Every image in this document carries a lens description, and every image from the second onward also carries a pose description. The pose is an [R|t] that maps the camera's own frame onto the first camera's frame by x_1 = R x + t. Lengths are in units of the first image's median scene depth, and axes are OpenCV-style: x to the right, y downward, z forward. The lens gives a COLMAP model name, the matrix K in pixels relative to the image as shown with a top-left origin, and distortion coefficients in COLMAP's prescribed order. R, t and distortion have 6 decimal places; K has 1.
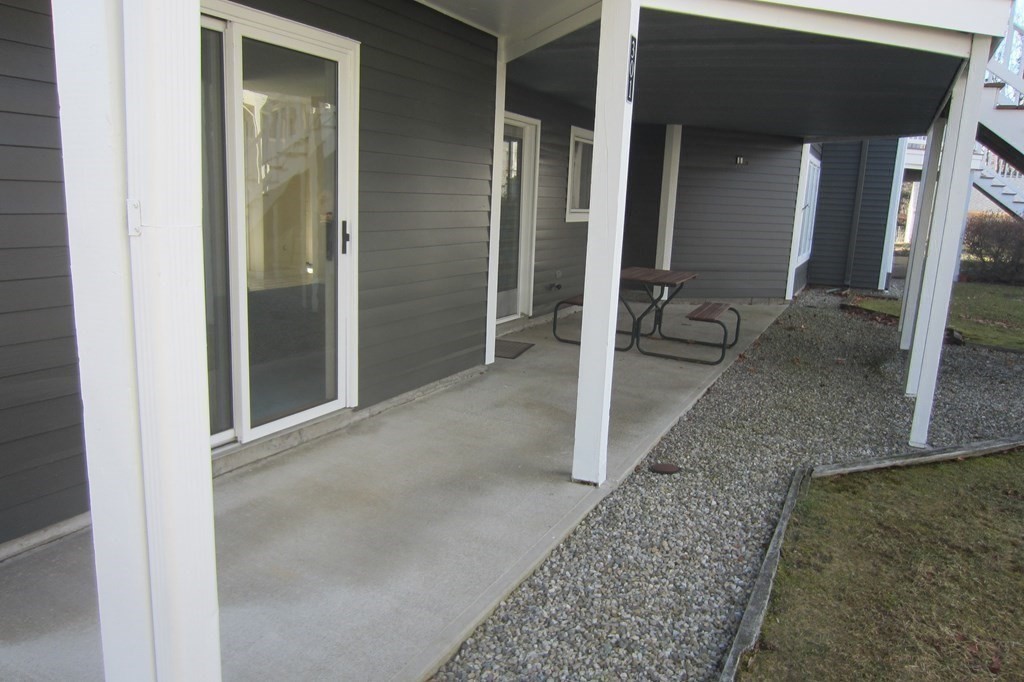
lens RADIAL K [[753.8, 0, 512.0], [0, 753.8, 341.0], [0, 0, 1]] dist [-0.016748, 0.001789]
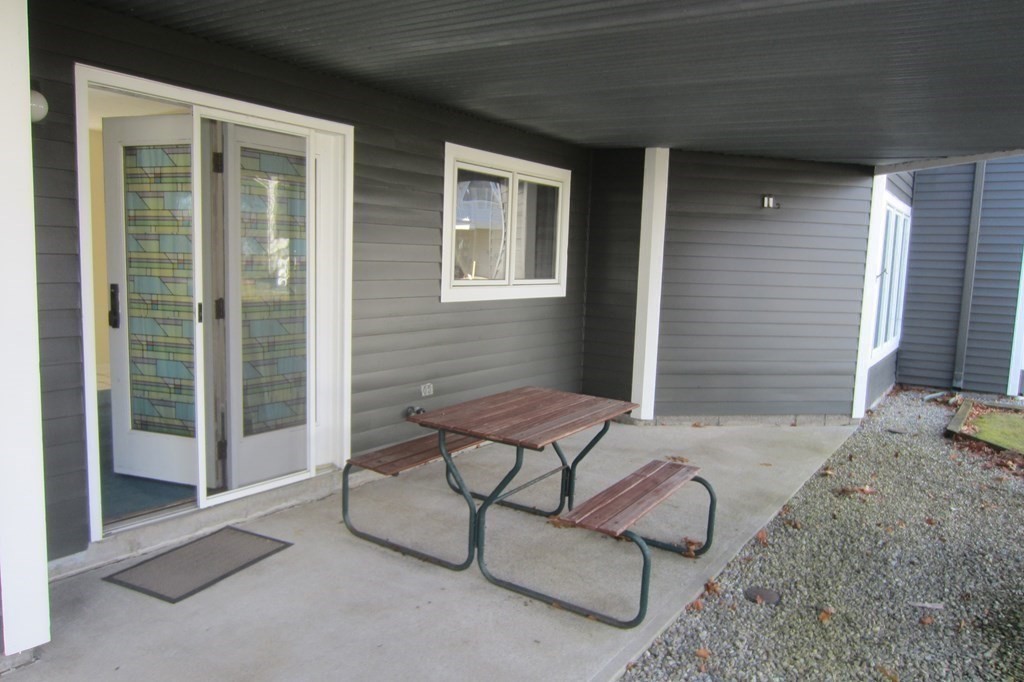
lens RADIAL K [[745.3, 0, 512.0], [0, 745.3, 341.0], [0, 0, 1]] dist [-0.009881, 0.000000]
pose [[0.991312, 0.008043, -0.131284, 0.169613], [-0.019067, 0.996373, -0.082925, -0.065926], [0.130141, 0.084707, 0.987870, 0.354824]]
